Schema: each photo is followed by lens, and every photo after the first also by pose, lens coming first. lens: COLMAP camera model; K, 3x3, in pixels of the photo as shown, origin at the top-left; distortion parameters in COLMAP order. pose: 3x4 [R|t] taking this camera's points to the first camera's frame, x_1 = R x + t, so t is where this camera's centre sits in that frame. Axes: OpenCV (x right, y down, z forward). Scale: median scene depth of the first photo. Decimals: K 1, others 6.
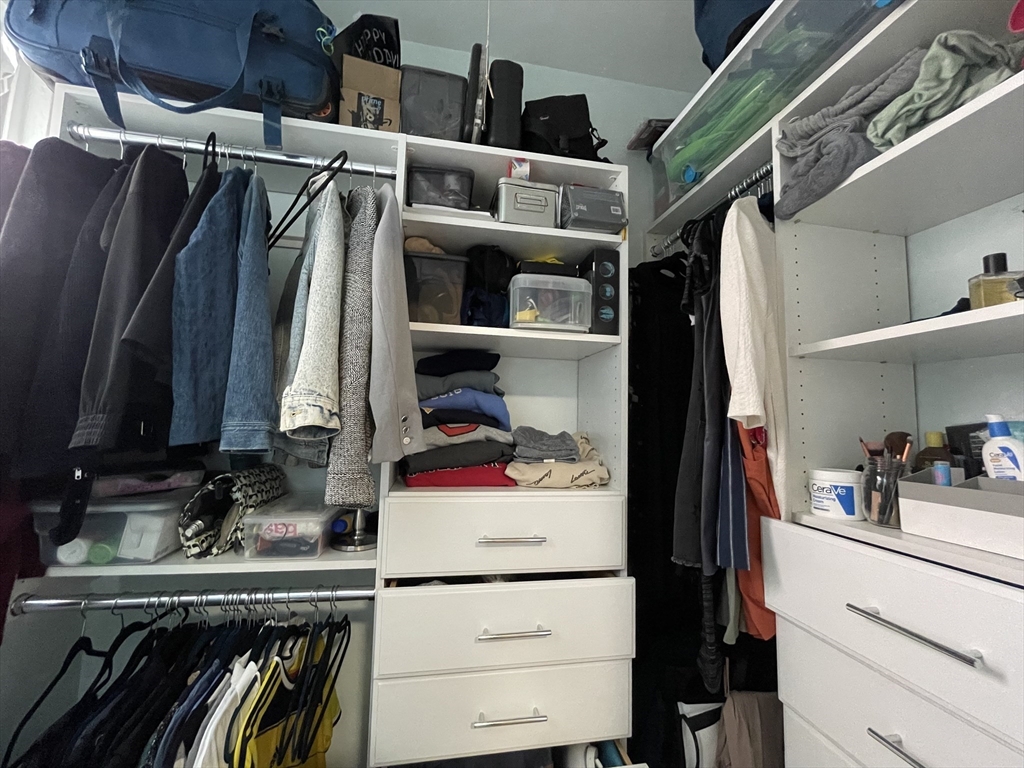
lens RADIAL K [[415.1, 0, 511.5], [0, 415.1, 374.1], [0, 0, 1]] dist [-0.001628, -0.000361]
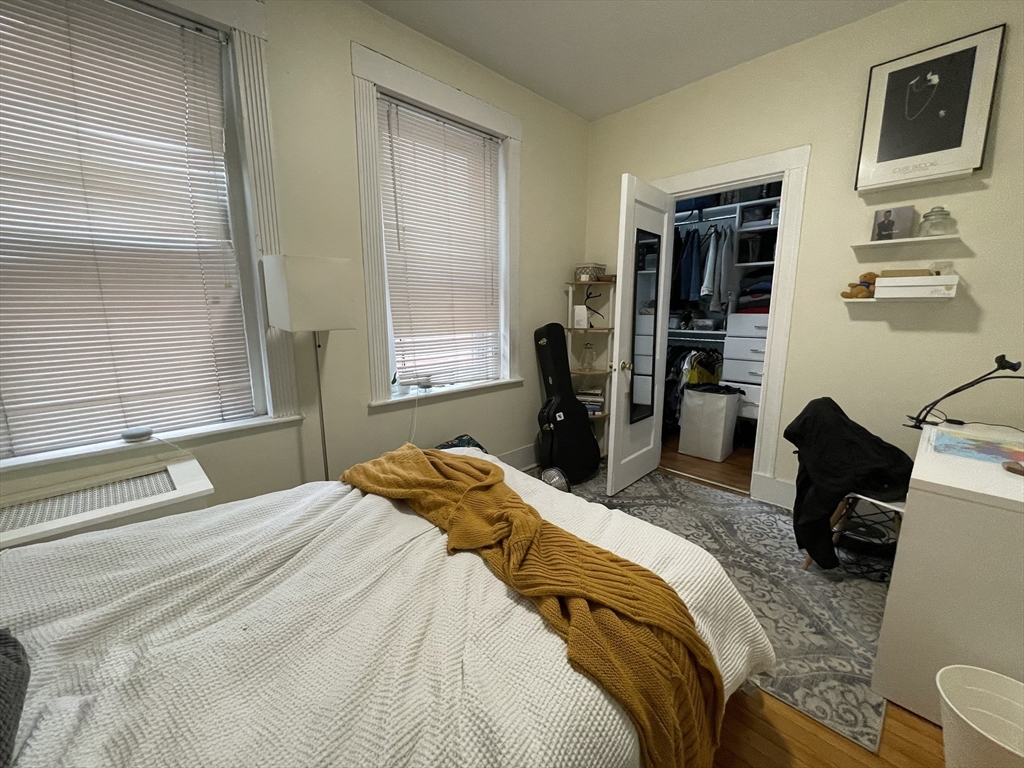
lens RADIAL K [[415.1, 0, 515.8], [0, 415.1, 382.8], [0, 0, 1]] dist [-0.001628, -0.000361]
pose [[0.566141, 0.113816, -0.816413, 1.857356], [0.094541, 0.974921, 0.201472, -0.044754], [0.818869, -0.191246, 0.541182, -2.904329]]
